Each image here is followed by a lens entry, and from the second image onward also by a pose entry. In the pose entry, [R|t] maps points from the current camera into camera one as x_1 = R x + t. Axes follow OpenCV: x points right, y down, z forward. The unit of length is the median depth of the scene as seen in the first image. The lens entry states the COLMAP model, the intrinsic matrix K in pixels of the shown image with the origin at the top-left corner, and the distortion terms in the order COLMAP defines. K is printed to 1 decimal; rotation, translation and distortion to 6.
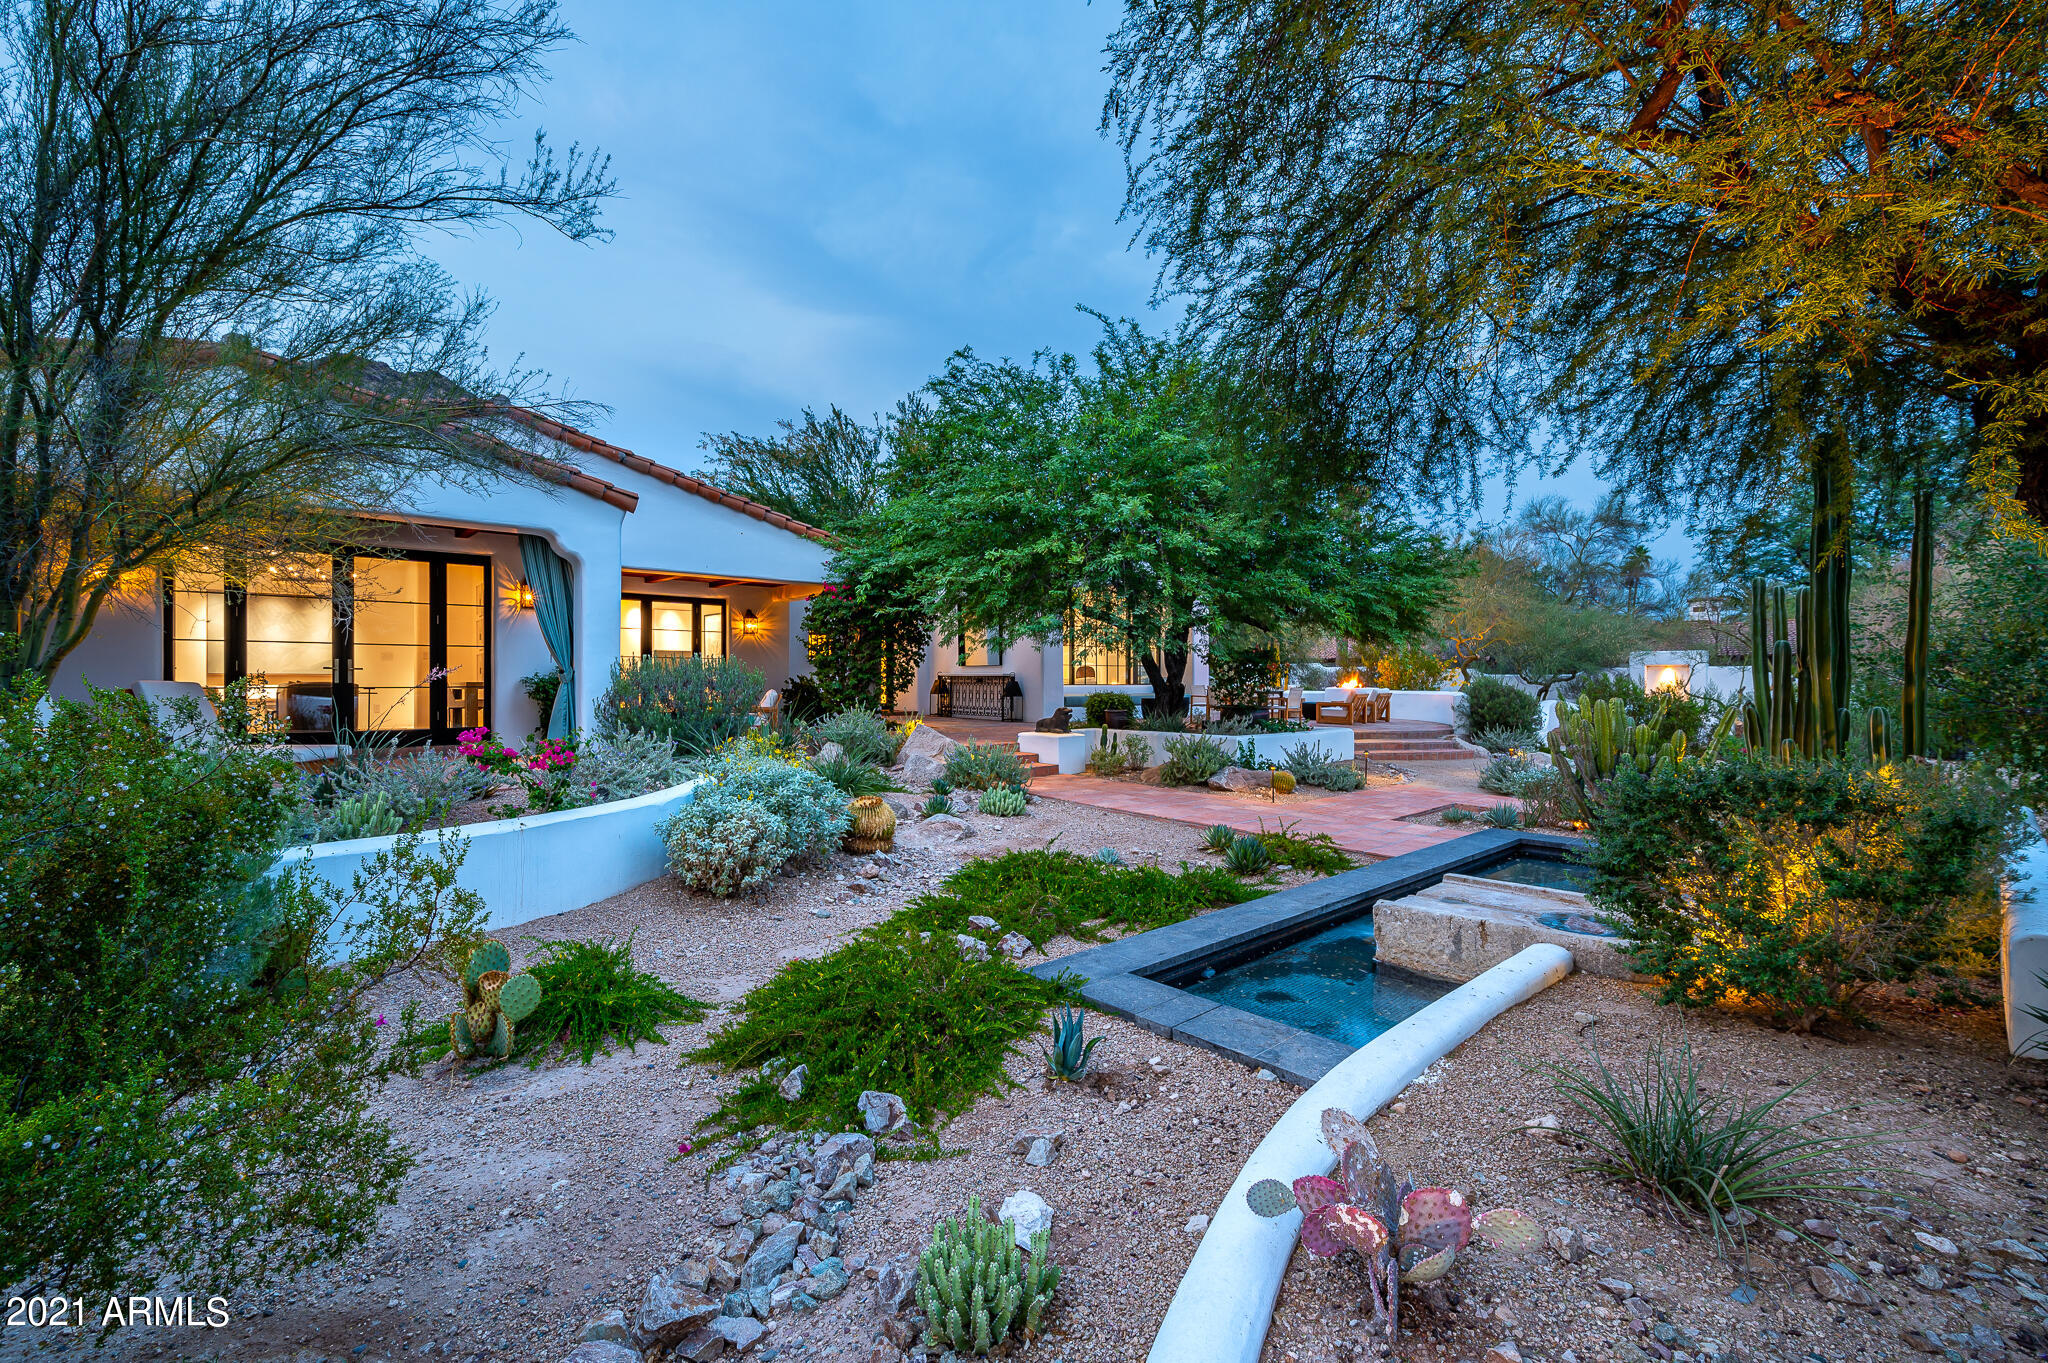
lens RADIAL K [[847.1, 0, 1032.7], [0, 847.1, 680.9], [0, 0, 1]] dist [0.000528, -0.000276]
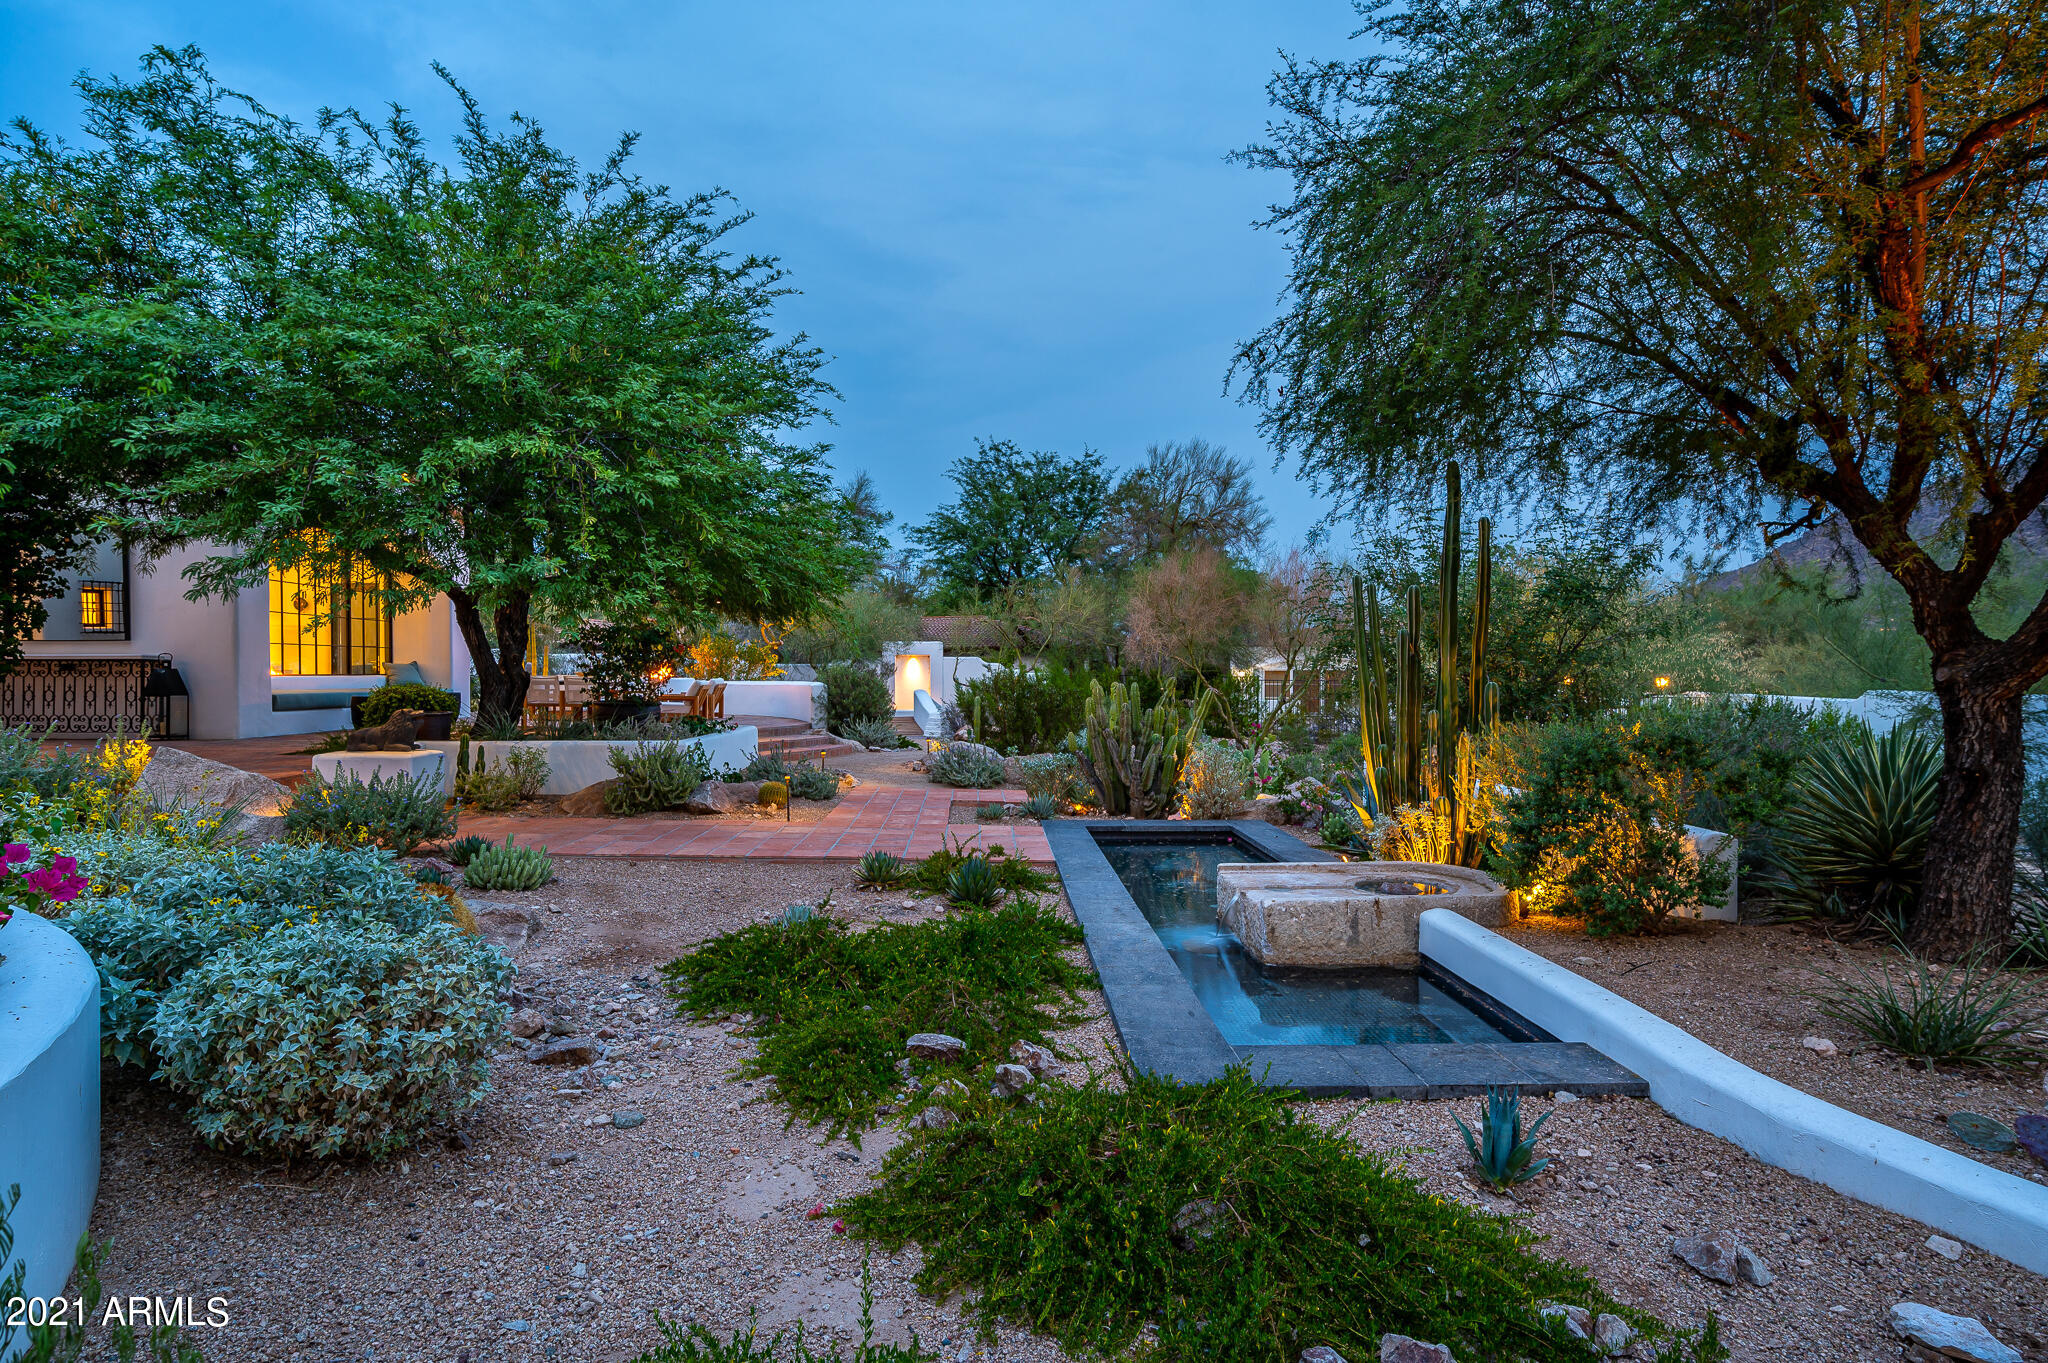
lens RADIAL K [[1013.5, 0, 1005.8], [0, 1013.5, 686.7], [0, 0, 1]] dist [-0.000491, -0.000181]
pose [[0.666962, -0.010480, 0.745018, -0.260395], [0.000536, 0.999908, 0.013586, 0.006219], [-0.745092, -0.008662, 0.666906, 0.212055]]
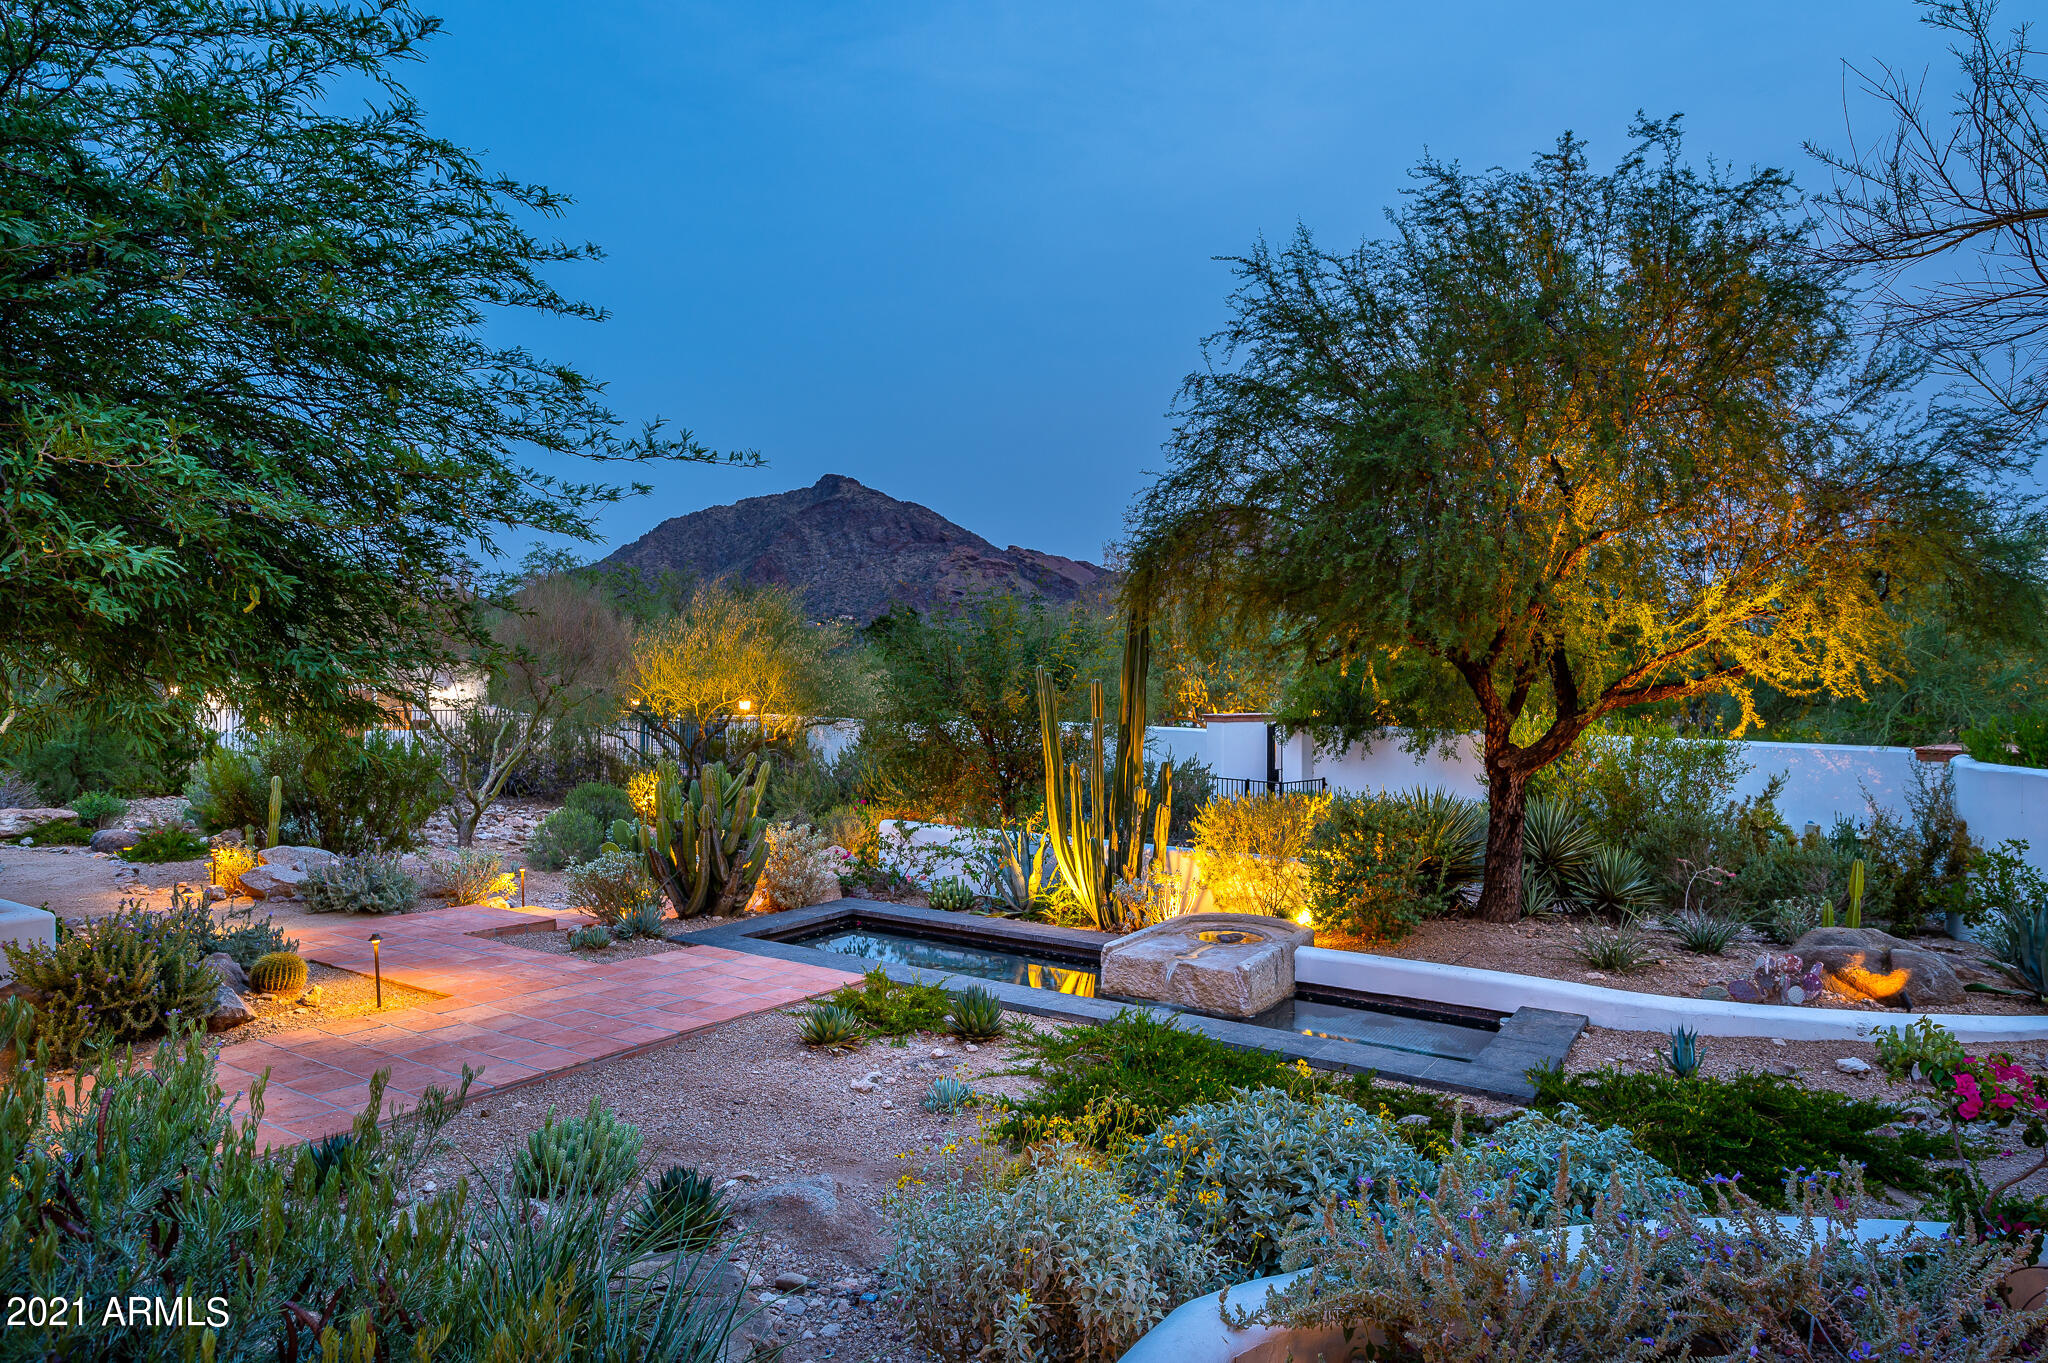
lens RADIAL K [[1200.0, 0, 1018.2], [0, 1200.0, 678.2], [0, 0, 1]] dist [-0.000185, -0.000046]
pose [[-0.222158, -0.004625, 0.975000, -0.482422], [-0.003323, 0.999987, 0.003987, -0.057379], [-0.975005, -0.002355, -0.222171, 0.732332]]
